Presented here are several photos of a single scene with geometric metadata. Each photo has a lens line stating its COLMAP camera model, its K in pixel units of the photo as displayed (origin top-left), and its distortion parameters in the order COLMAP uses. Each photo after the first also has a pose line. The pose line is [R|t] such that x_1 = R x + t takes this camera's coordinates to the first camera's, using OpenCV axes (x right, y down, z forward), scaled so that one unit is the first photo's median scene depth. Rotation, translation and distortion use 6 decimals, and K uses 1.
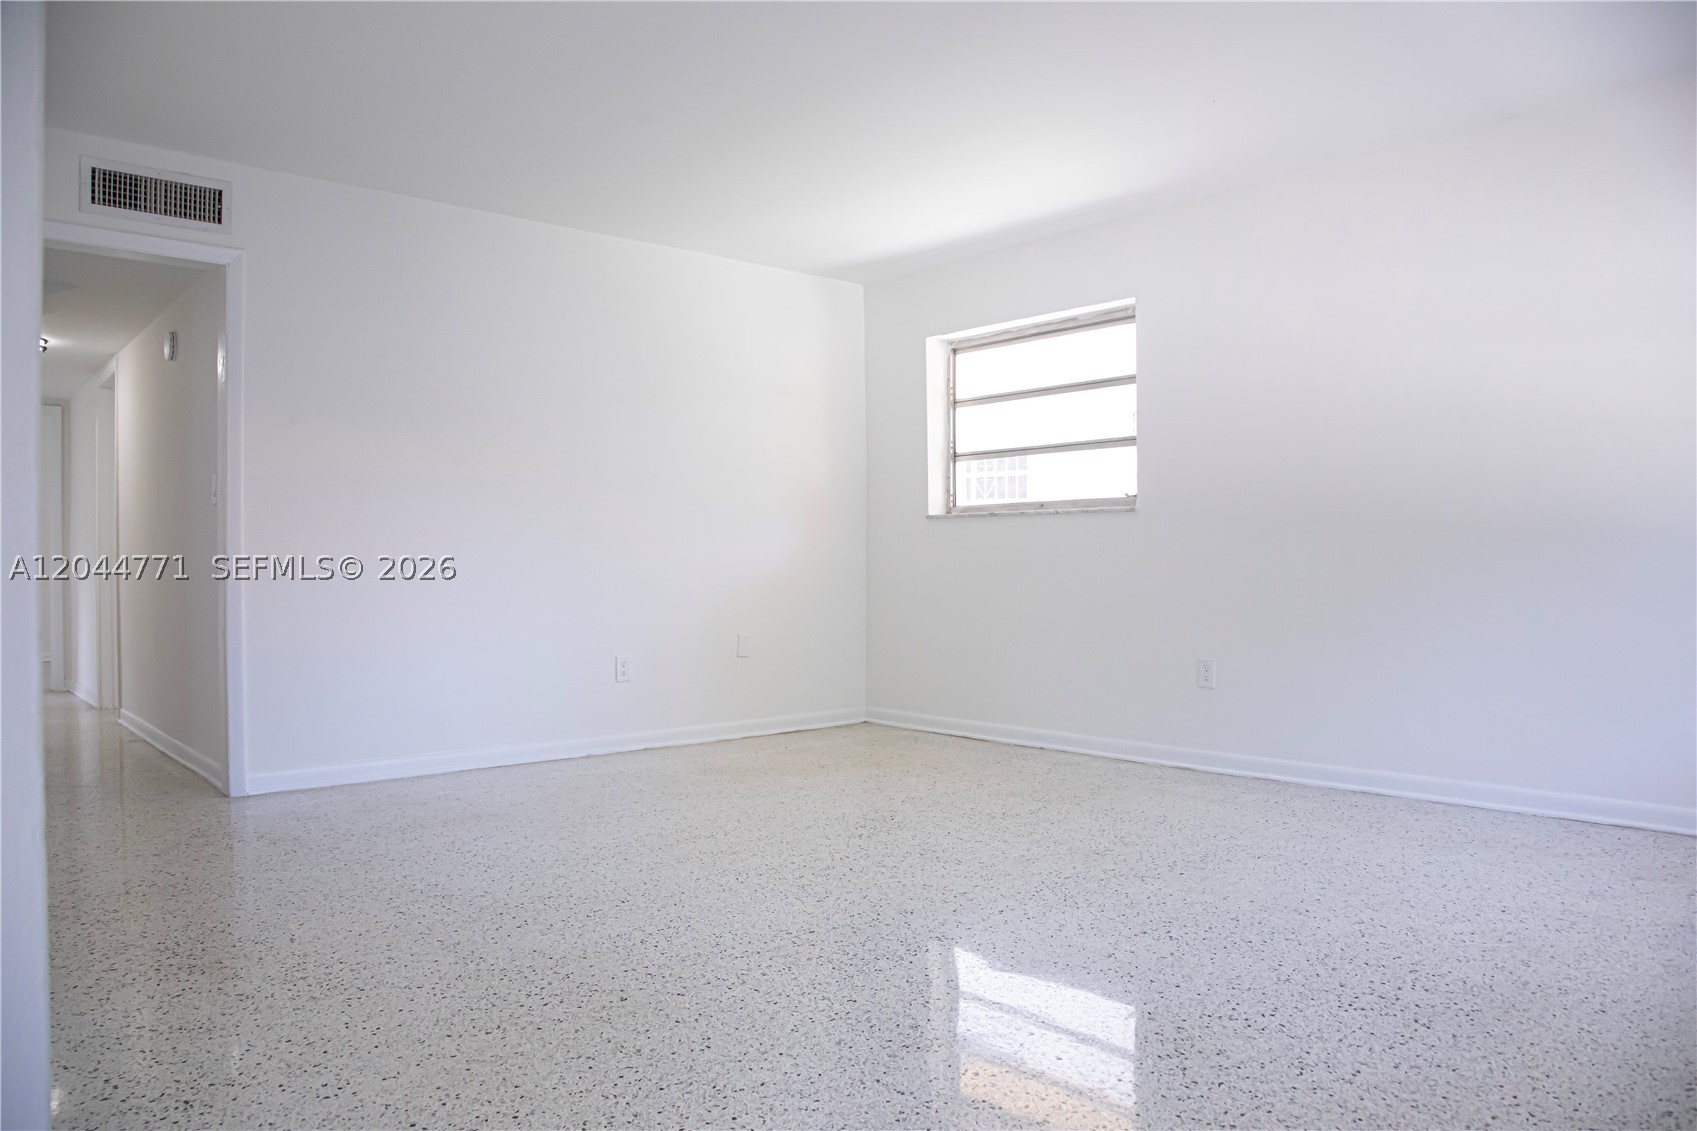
lens RADIAL K [[1170.3, 0, 879.7], [0, 1170.3, 560.9], [0, 0, 1]] dist [-0.128659, 0.060194]
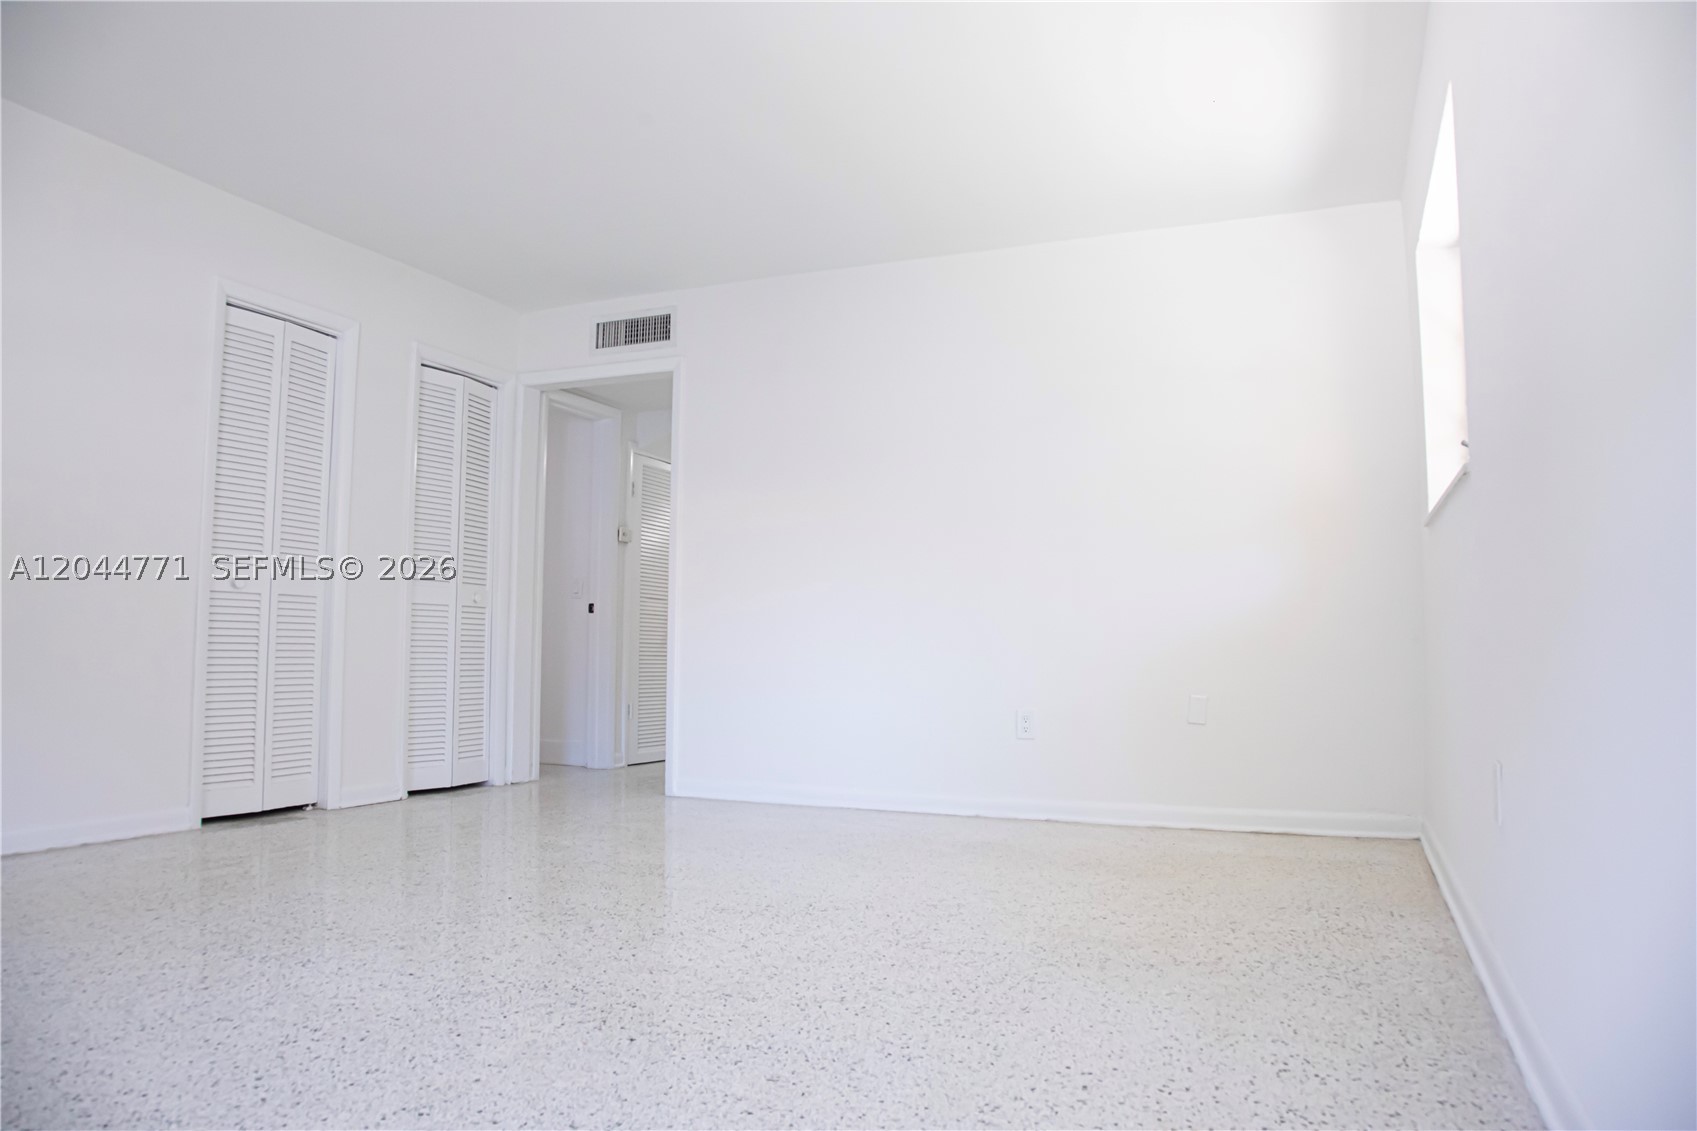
lens RADIAL K [[1170.3, 0, 879.7], [0, 1170.3, 560.9], [0, 0, 1]] dist [-0.128659, 0.060194]
pose [[0.442786, -0.057831, -0.894760, 0.698396], [-0.013055, 0.997396, -0.070925, 0.041415], [0.896532, 0.043086, 0.440879, 0.649992]]
